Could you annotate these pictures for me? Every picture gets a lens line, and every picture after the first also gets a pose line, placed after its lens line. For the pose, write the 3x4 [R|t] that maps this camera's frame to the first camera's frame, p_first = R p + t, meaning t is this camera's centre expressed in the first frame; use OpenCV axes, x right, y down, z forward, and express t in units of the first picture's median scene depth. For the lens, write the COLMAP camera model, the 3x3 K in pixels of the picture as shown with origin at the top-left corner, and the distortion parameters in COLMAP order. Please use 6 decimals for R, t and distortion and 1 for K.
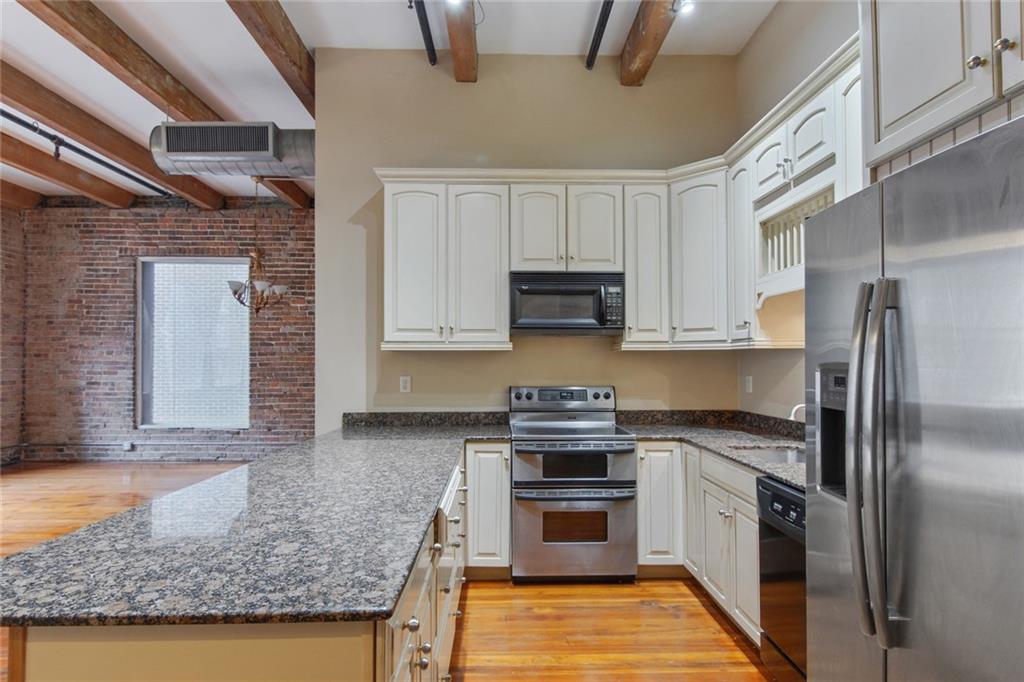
lens RADIAL K [[546.7, 0, 511.1], [0, 546.7, 353.3], [0, 0, 1]] dist [-0.002113, -0.001646]
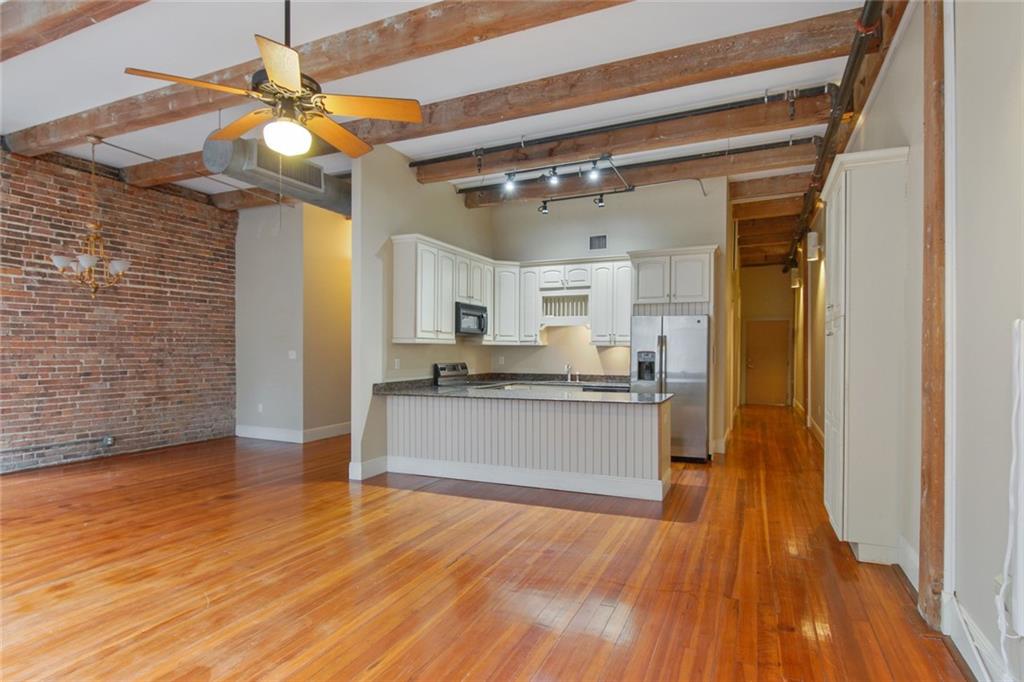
lens RADIAL K [[546.7, 0, 511.1], [0, 546.7, 353.3], [0, 0, 1]] dist [-0.002113, -0.001646]
pose [[0.429551, -0.002320, 0.903040, -0.811585], [-0.020018, 0.999727, 0.012090, -0.000405], [-0.902821, -0.023271, 0.429387, 0.010798]]
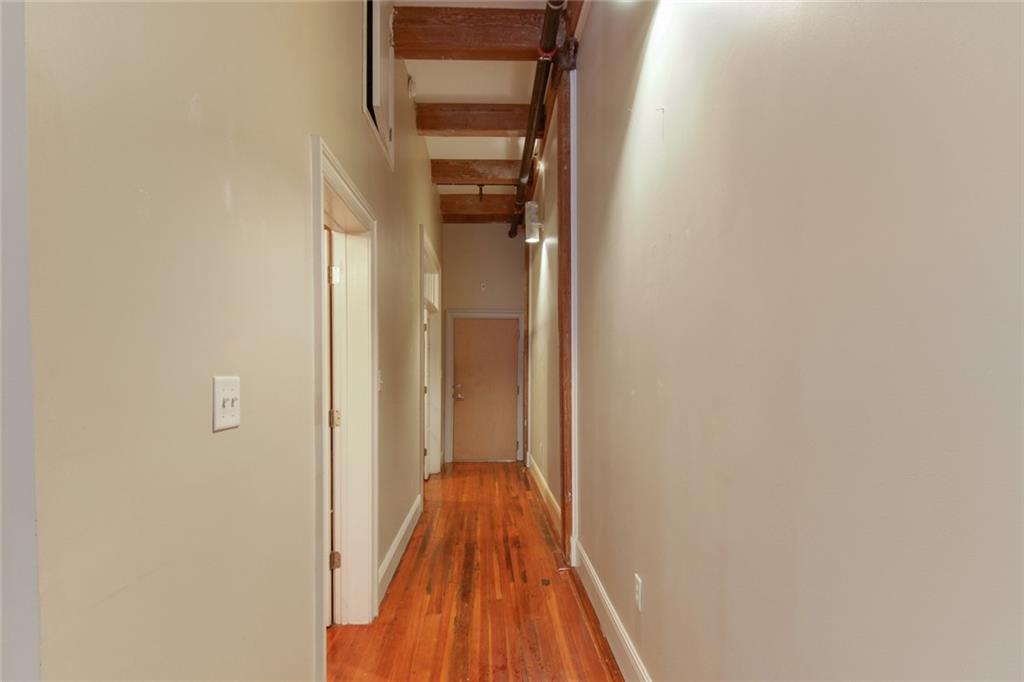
lens RADIAL K [[546.7, 0, 511.1], [0, 546.7, 353.3], [0, 0, 1]] dist [-0.002113, -0.001646]
pose [[-0.022833, 0.029838, 0.999294, -0.335450], [-0.015016, 0.999432, -0.030185, -0.002049], [-0.999627, -0.015695, -0.022372, 0.004313]]
